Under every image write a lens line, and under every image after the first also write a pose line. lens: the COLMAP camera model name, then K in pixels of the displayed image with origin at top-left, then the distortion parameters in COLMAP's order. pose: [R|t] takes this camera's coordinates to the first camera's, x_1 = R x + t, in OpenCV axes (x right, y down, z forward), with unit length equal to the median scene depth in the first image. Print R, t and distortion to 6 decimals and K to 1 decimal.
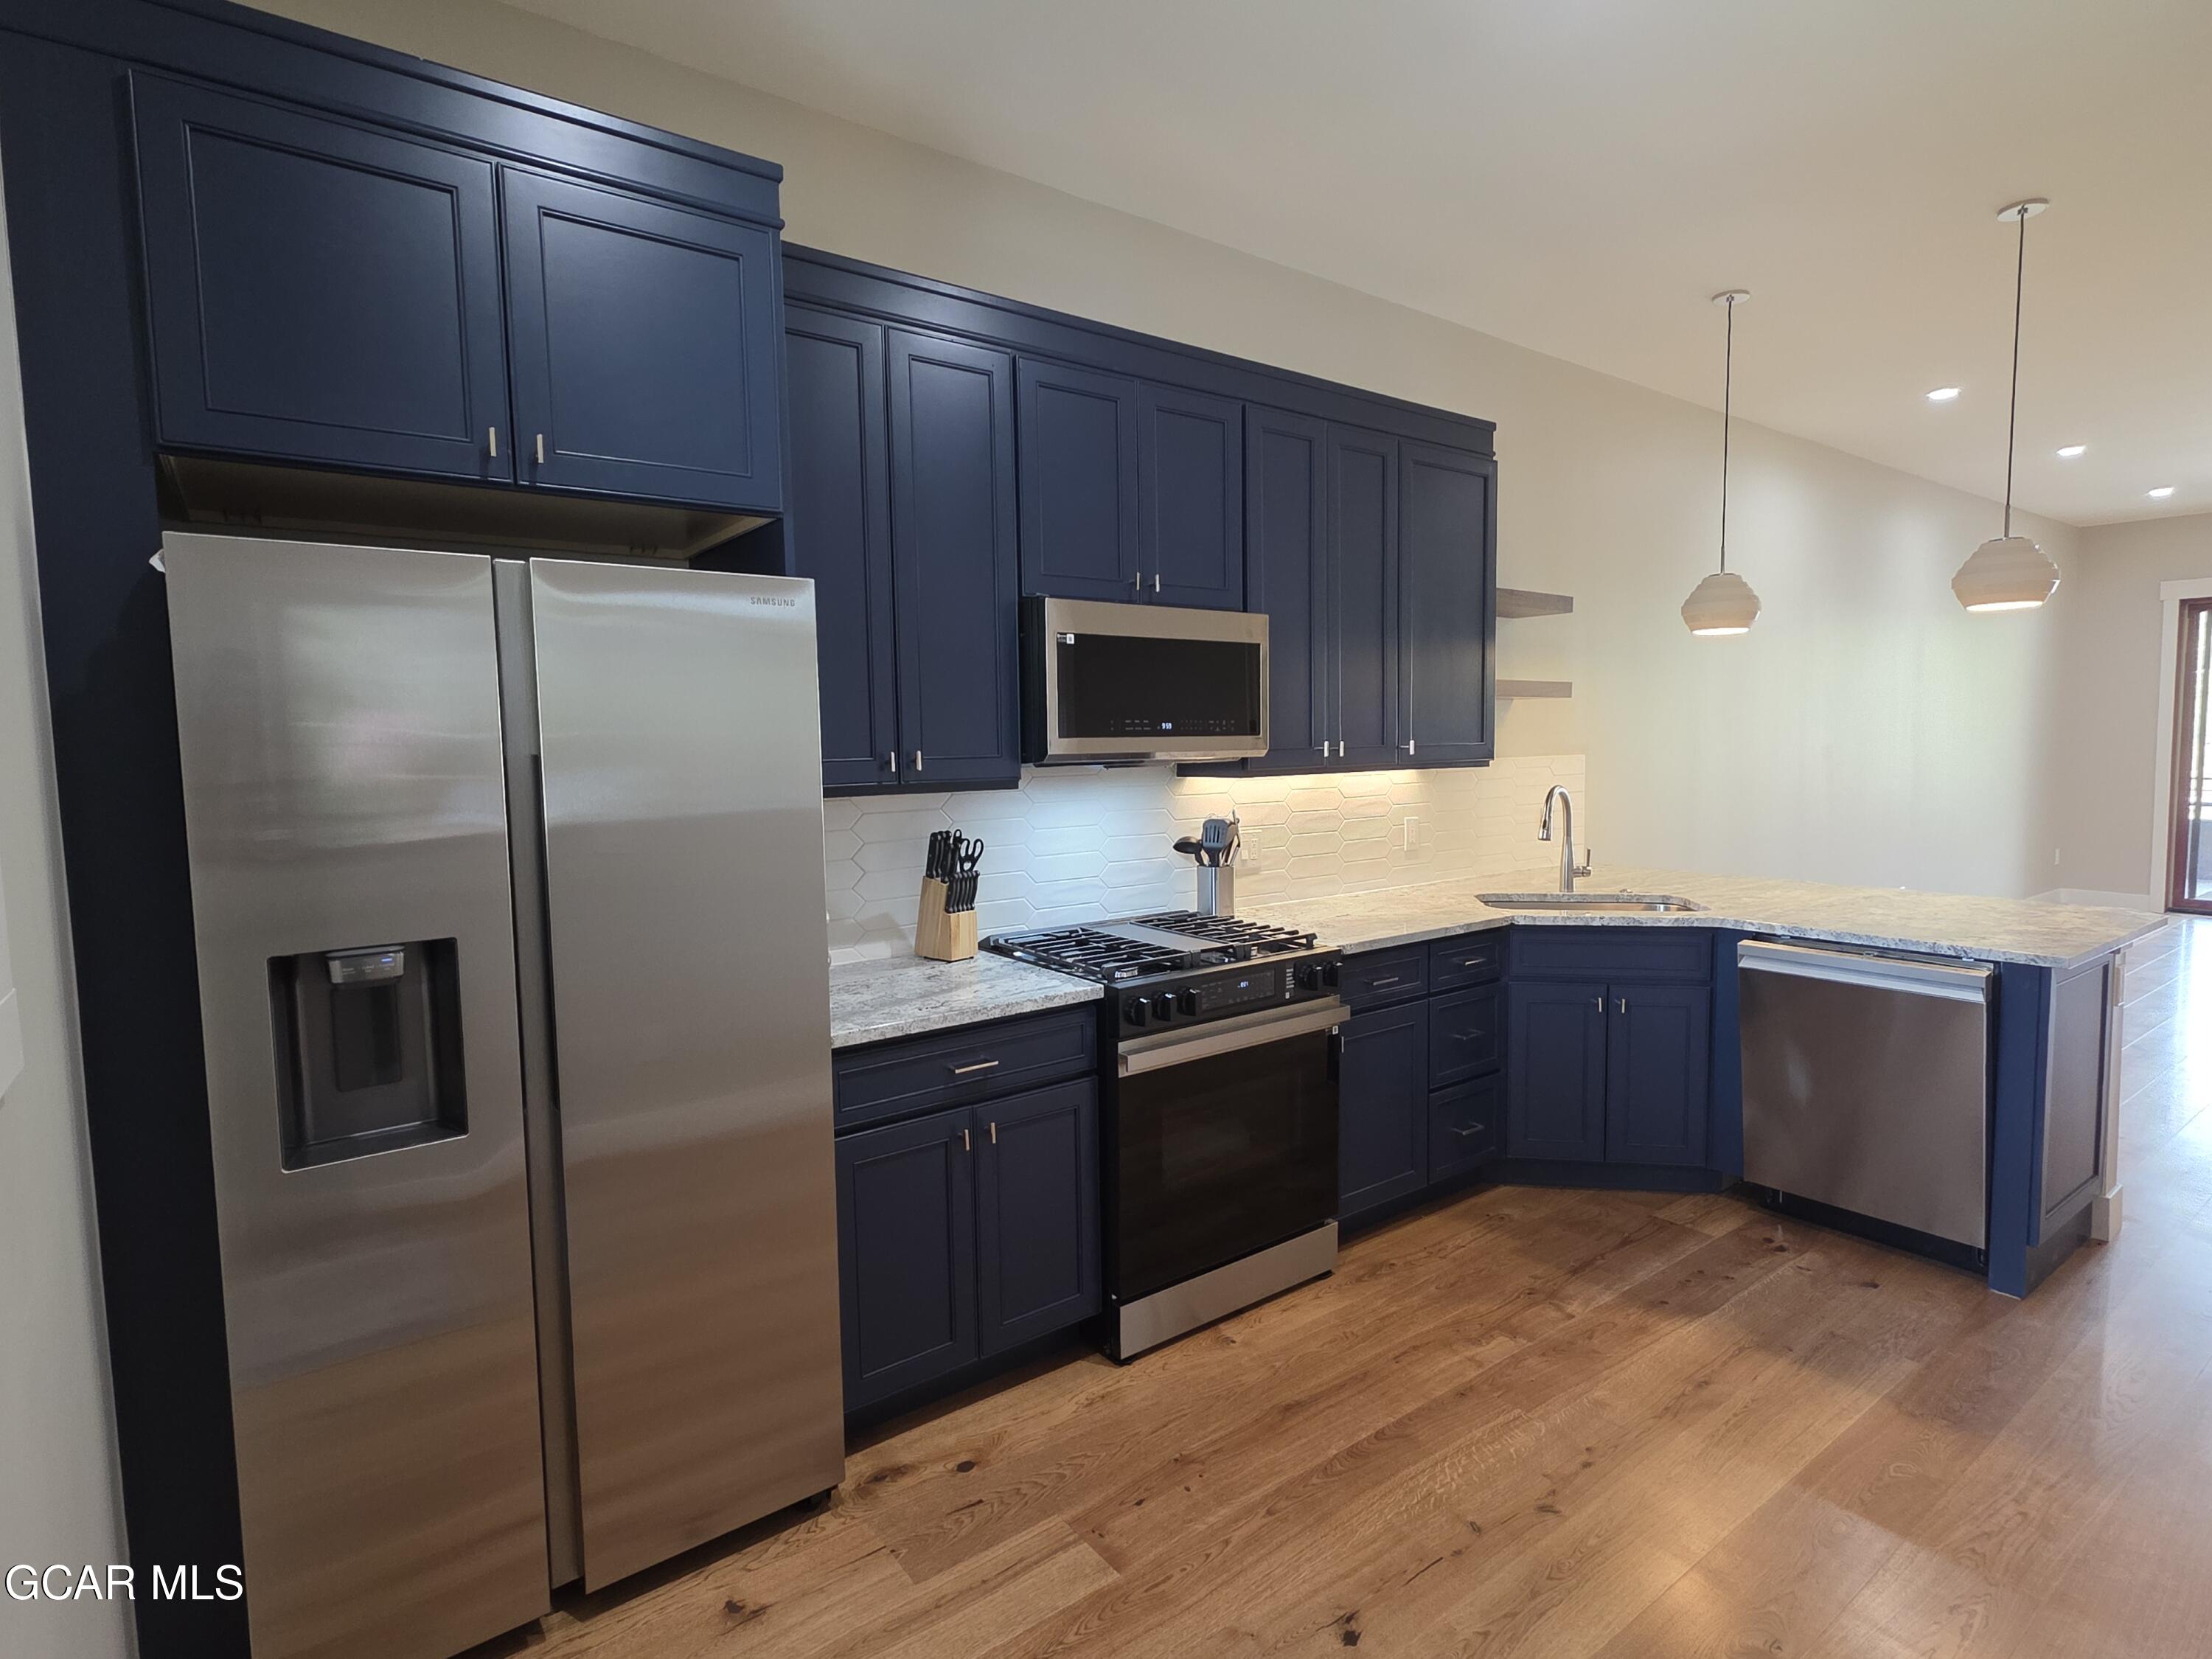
lens RADIAL K [[1092.7, 0, 1091.1], [0, 1092.7, 819.3], [0, 0, 1]] dist [0.000074, -0.000470]
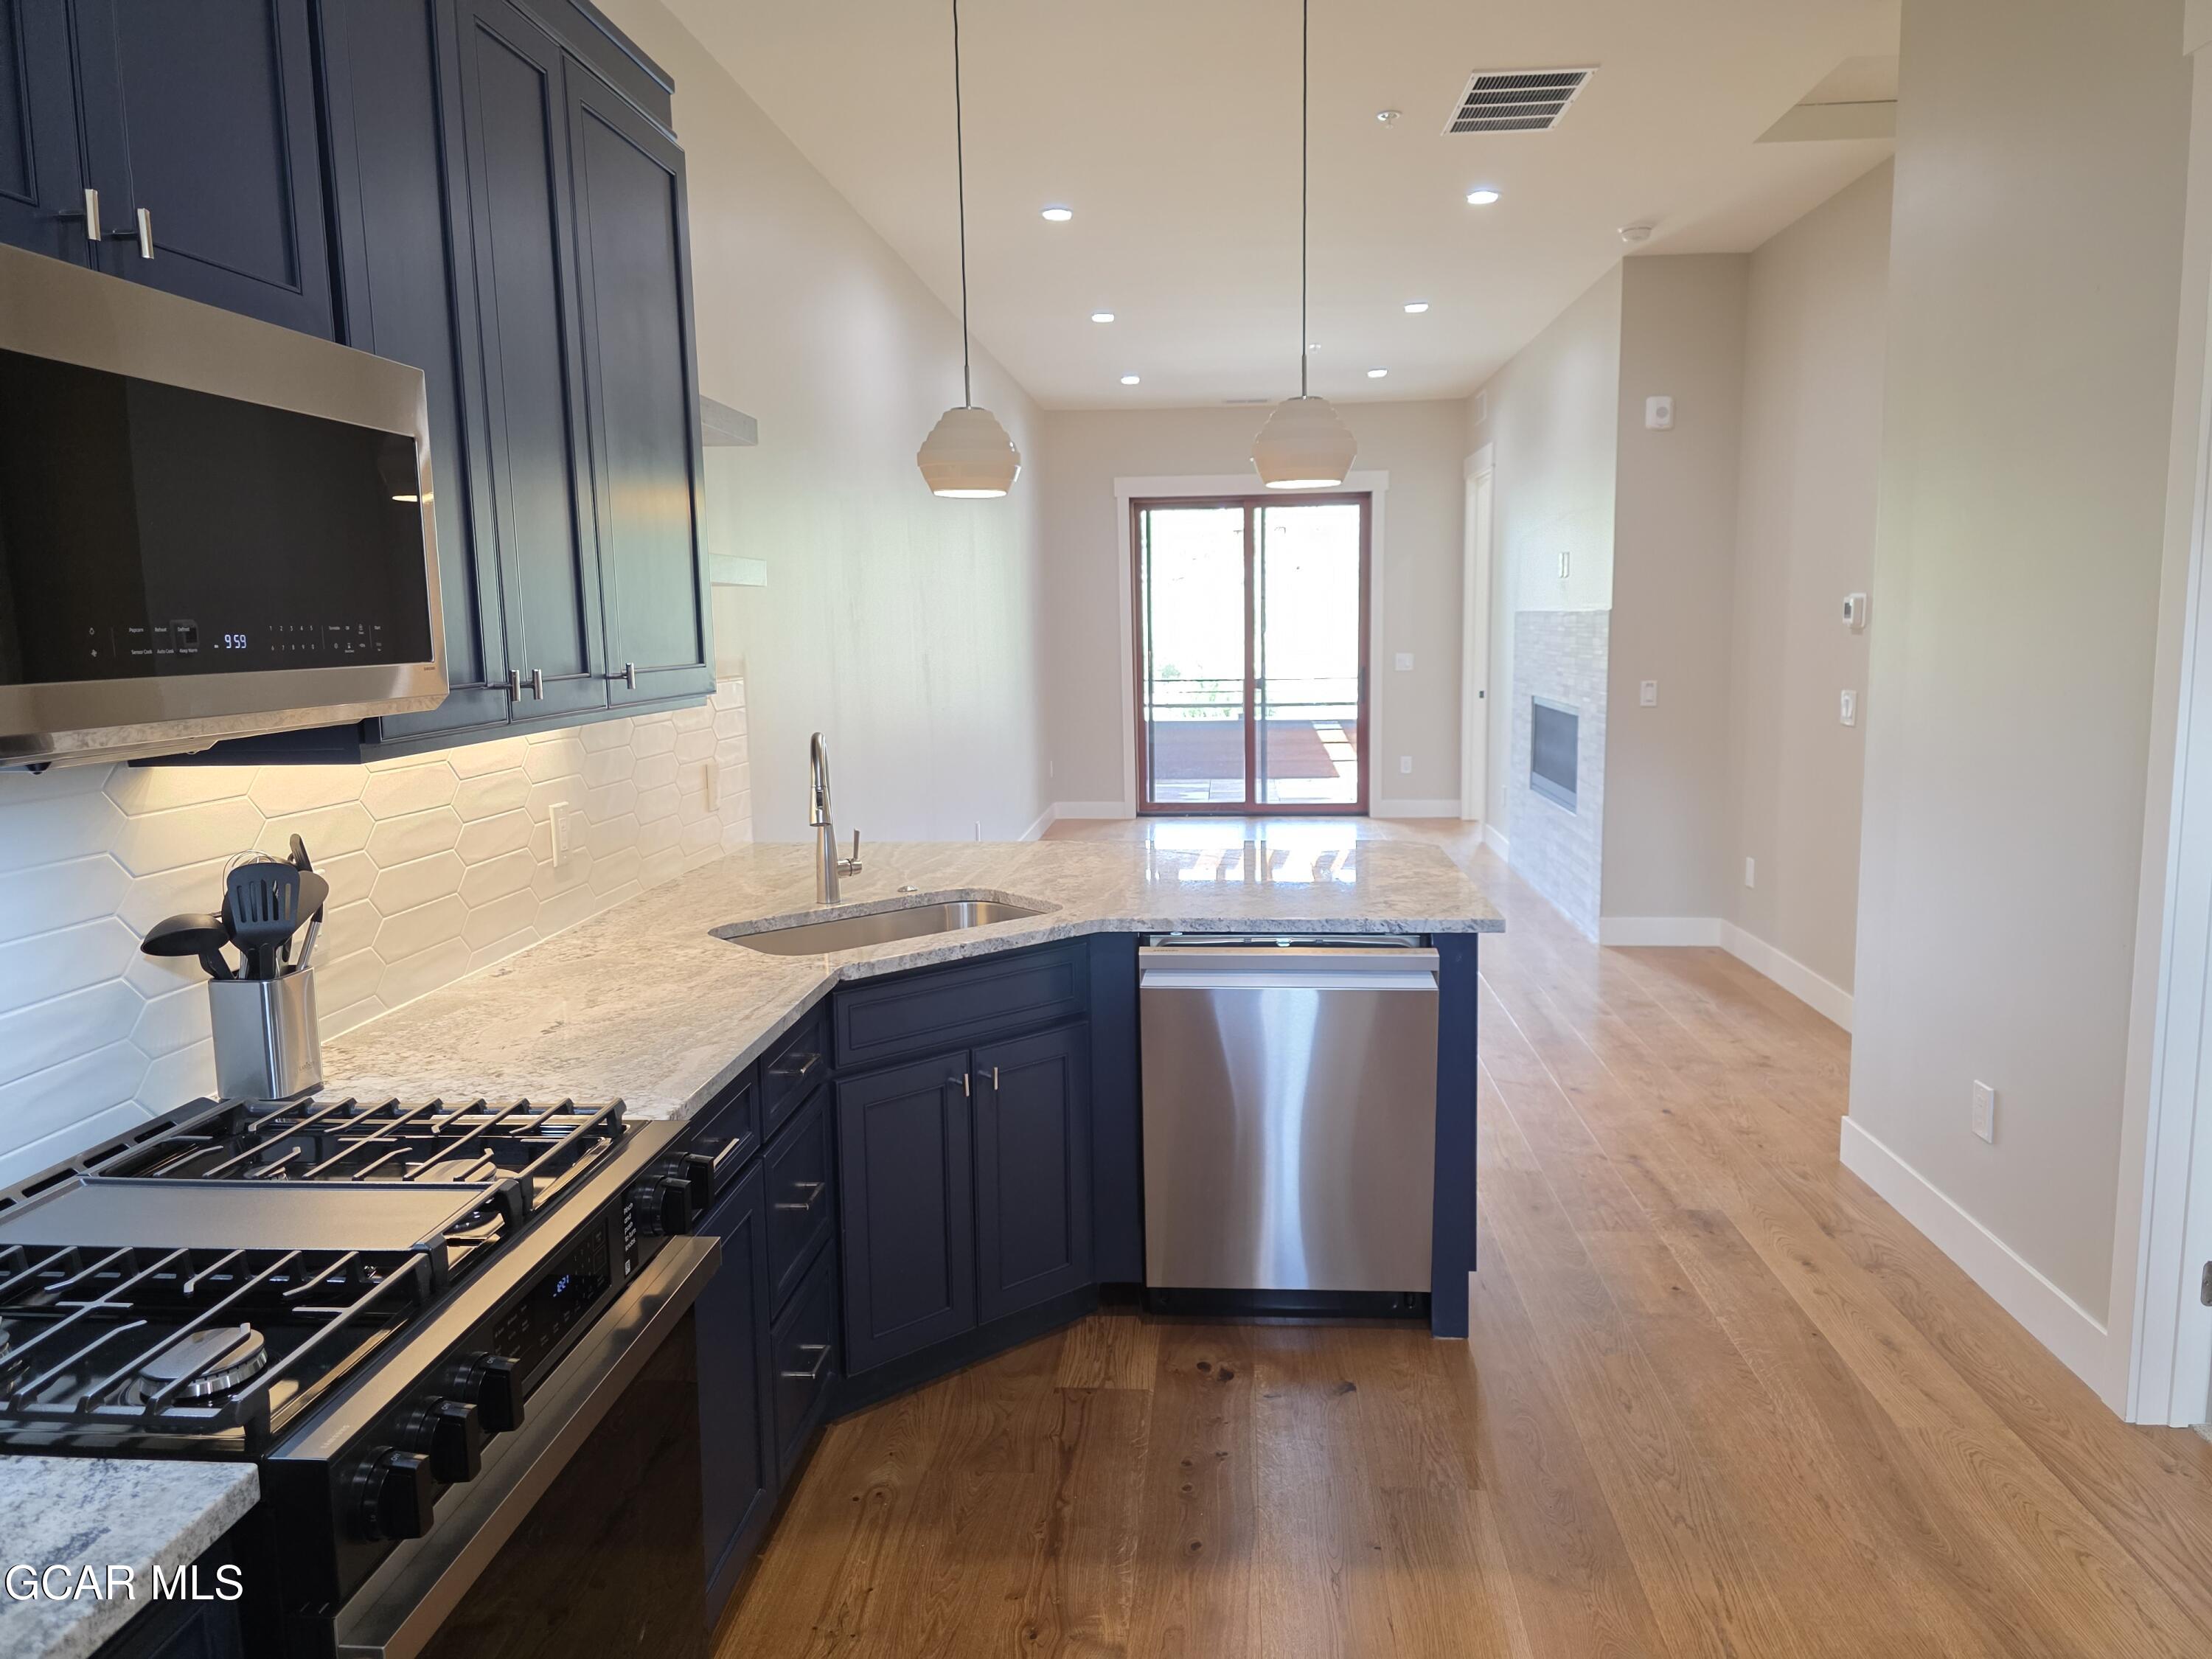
lens RADIAL K [[1490.7, 0, 1122.6], [0, 1490.7, 816.6], [0, 0, 1]] dist [0.067104, -0.057198]
pose [[0.651940, -0.095990, 0.752170, -0.101593], [0.063910, 0.995381, 0.071634, -0.037705], [-0.755572, 0.001370, 0.655064, 0.377725]]
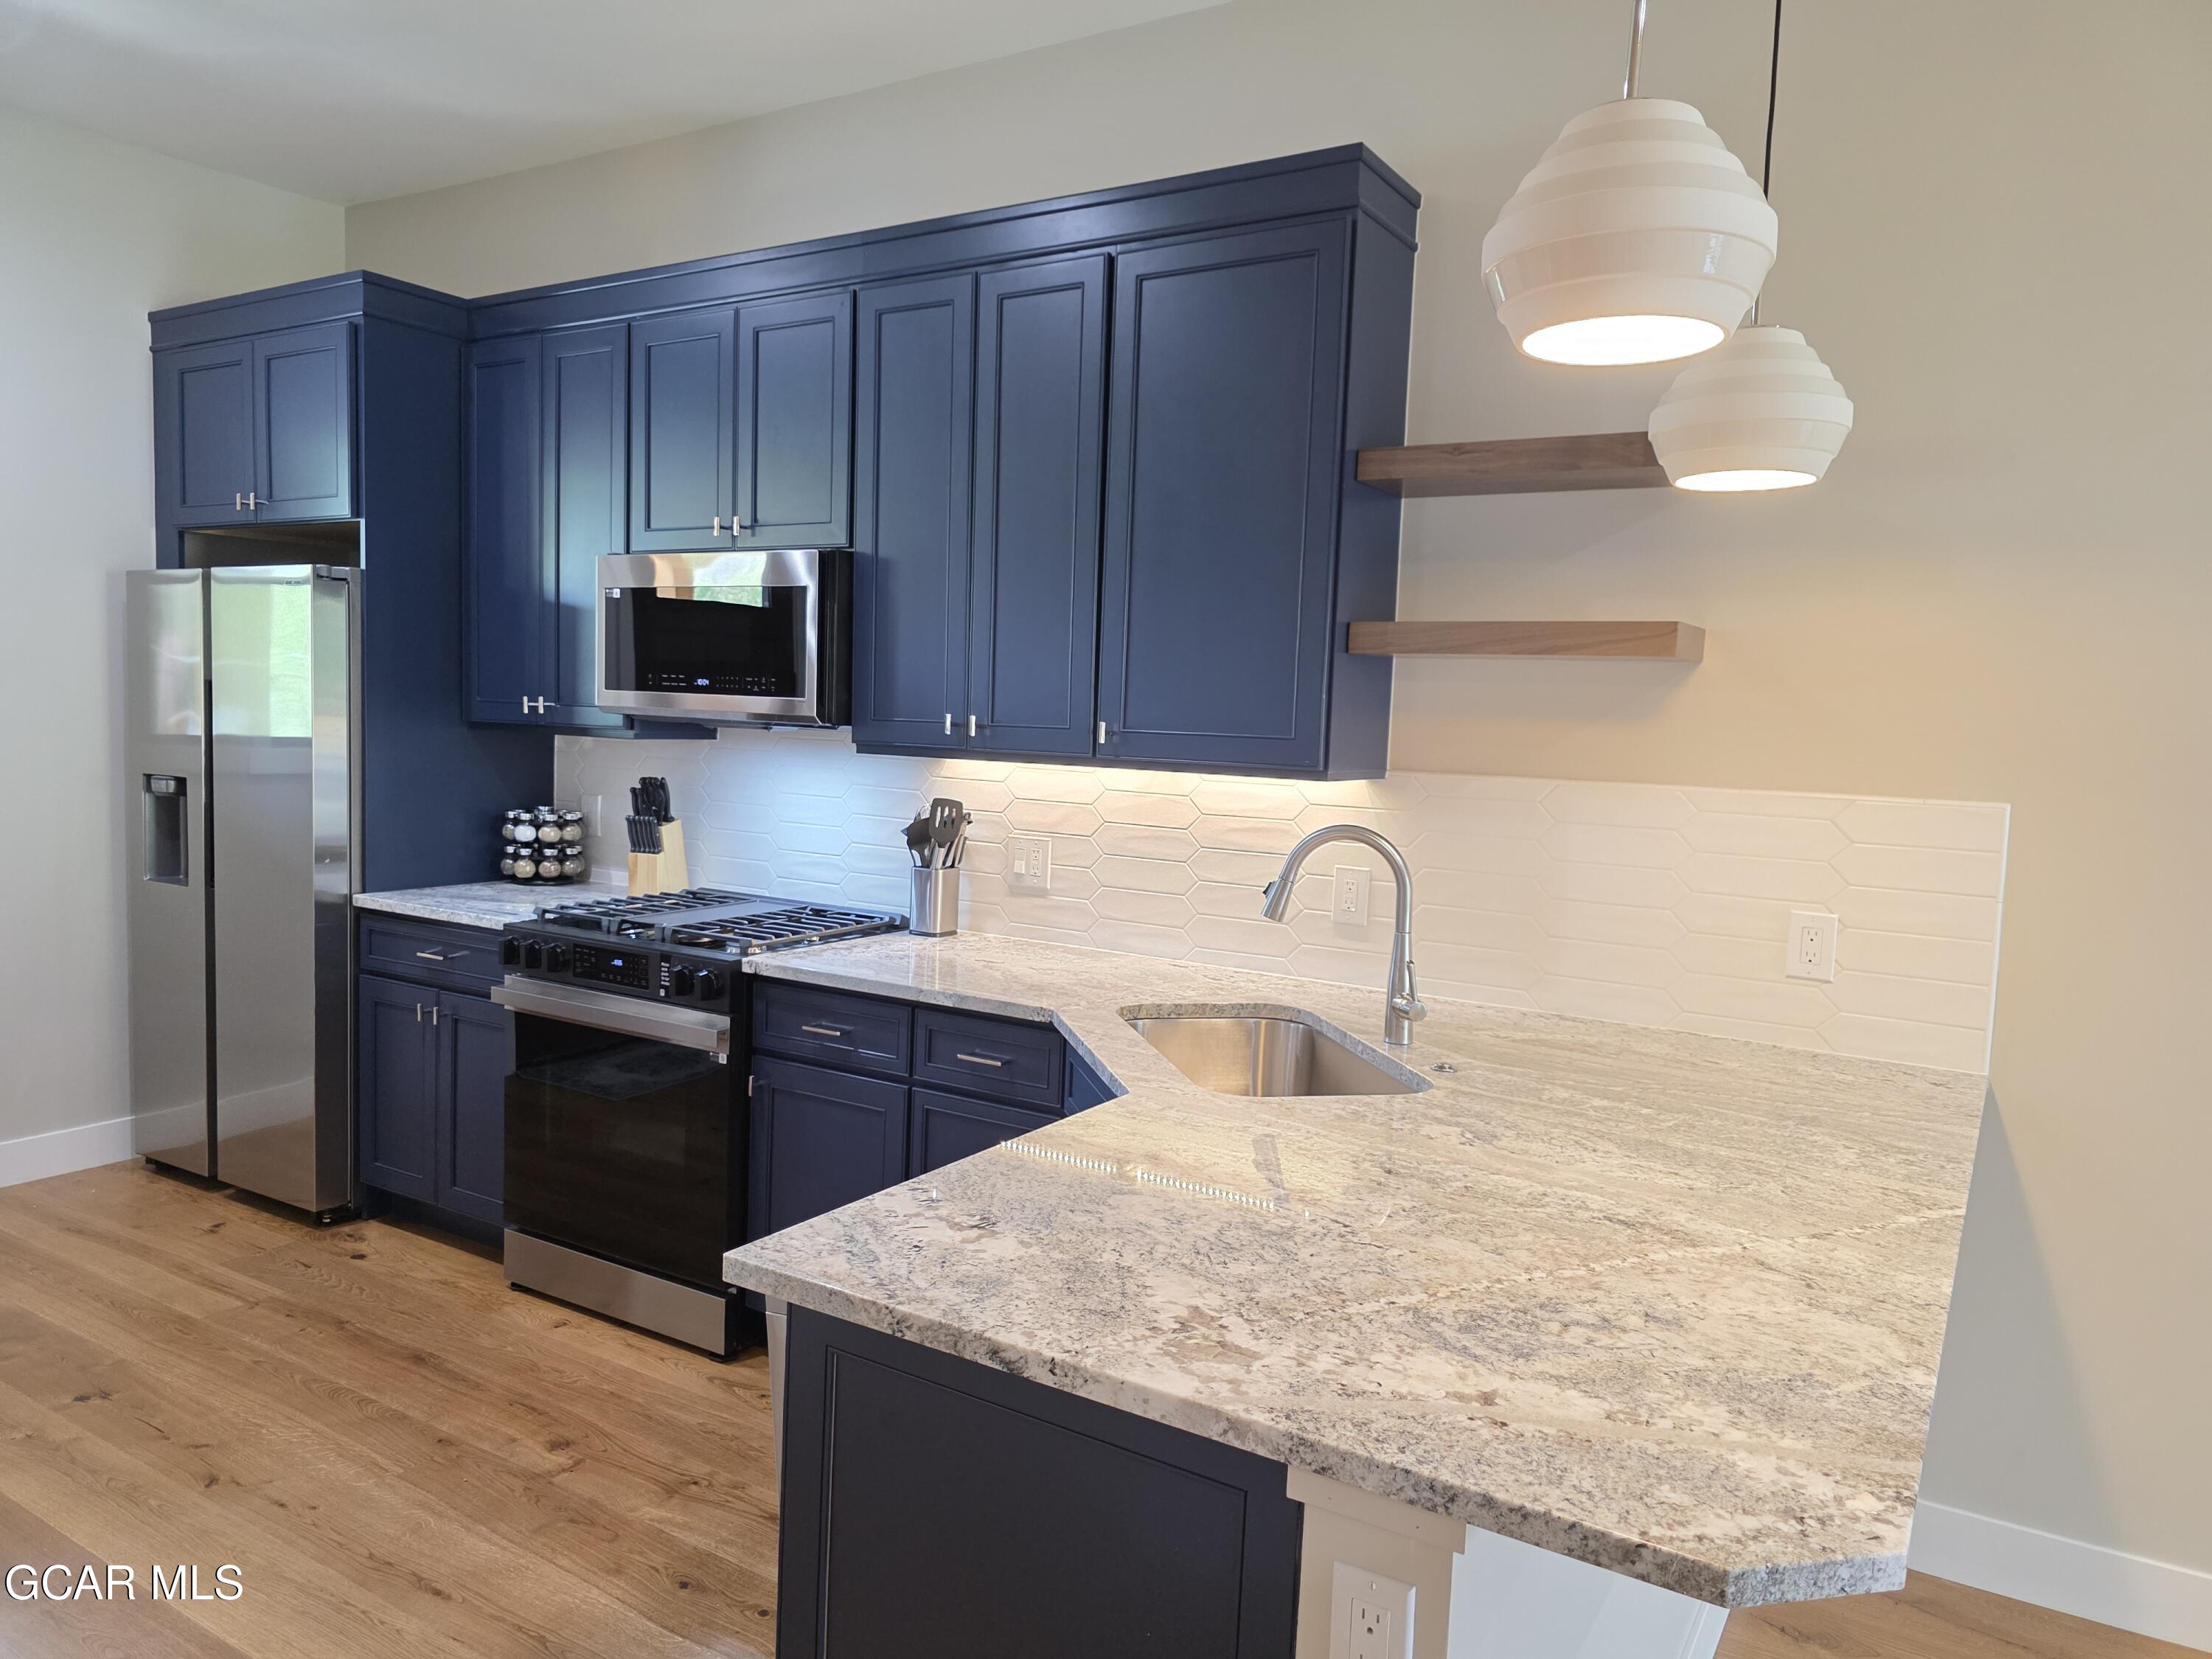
lens RADIAL K [[1490.7, 0, 1122.6], [0, 1490.7, 816.6], [0, 0, 1]] dist [0.067104, -0.057198]
pose [[0.379062, 0.096825, -0.920292, 1.148721], [-0.107820, 0.992358, 0.059997, -0.072728], [0.919069, 0.076483, 0.386605, 0.707579]]
